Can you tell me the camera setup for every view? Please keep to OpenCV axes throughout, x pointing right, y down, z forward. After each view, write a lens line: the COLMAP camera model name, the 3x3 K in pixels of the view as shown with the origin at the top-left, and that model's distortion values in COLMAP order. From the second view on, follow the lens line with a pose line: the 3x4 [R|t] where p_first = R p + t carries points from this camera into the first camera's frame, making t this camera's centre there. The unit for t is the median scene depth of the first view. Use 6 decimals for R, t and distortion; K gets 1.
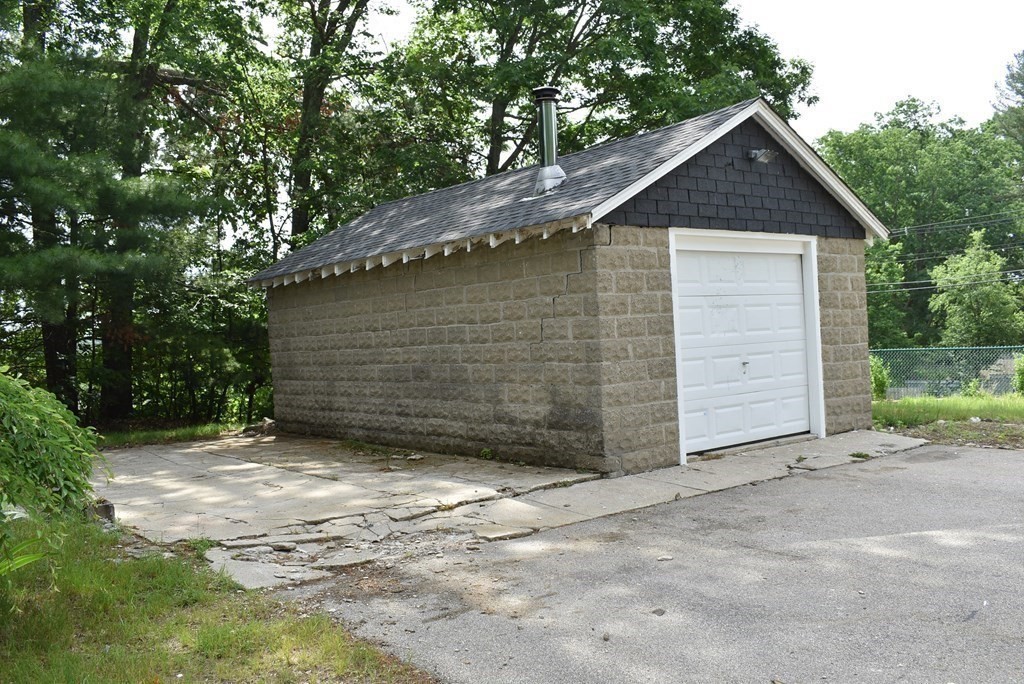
lens RADIAL K [[918.9, 0, 512.0], [0, 918.9, 342.0], [0, 0, 1]] dist [-0.059243, 0.003282]
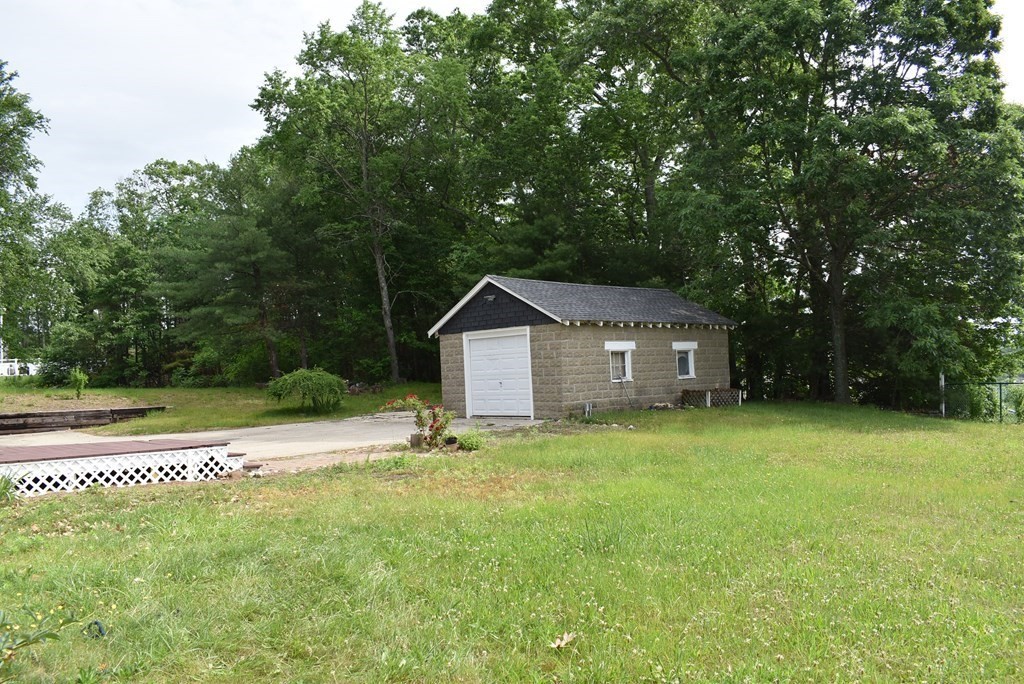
lens RADIAL K [[801.3, 0, 512.0], [0, 801.3, 342.0], [0, 0, 1]] dist [-0.088726, -0.003632]
pose [[0.085497, 0.002967, -0.996334, 2.470221], [0.026277, 0.999641, 0.005232, -0.099124], [0.995992, -0.026628, 0.085388, 0.892328]]
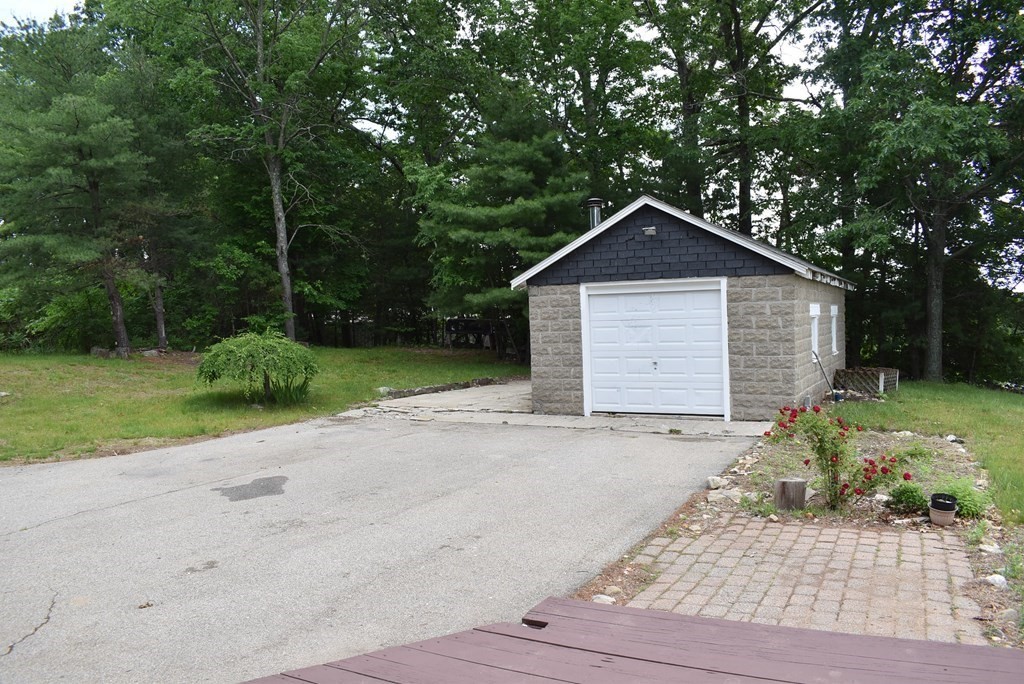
lens RADIAL K [[801.3, 0, 512.0], [0, 801.3, 342.0], [0, 0, 1]] dist [-0.088726, -0.003632]
pose [[0.387626, 0.061345, -0.919773, 1.482734], [-0.000092, 0.997786, 0.066509, -0.108538], [0.921817, -0.025696, 0.386773, 0.256161]]
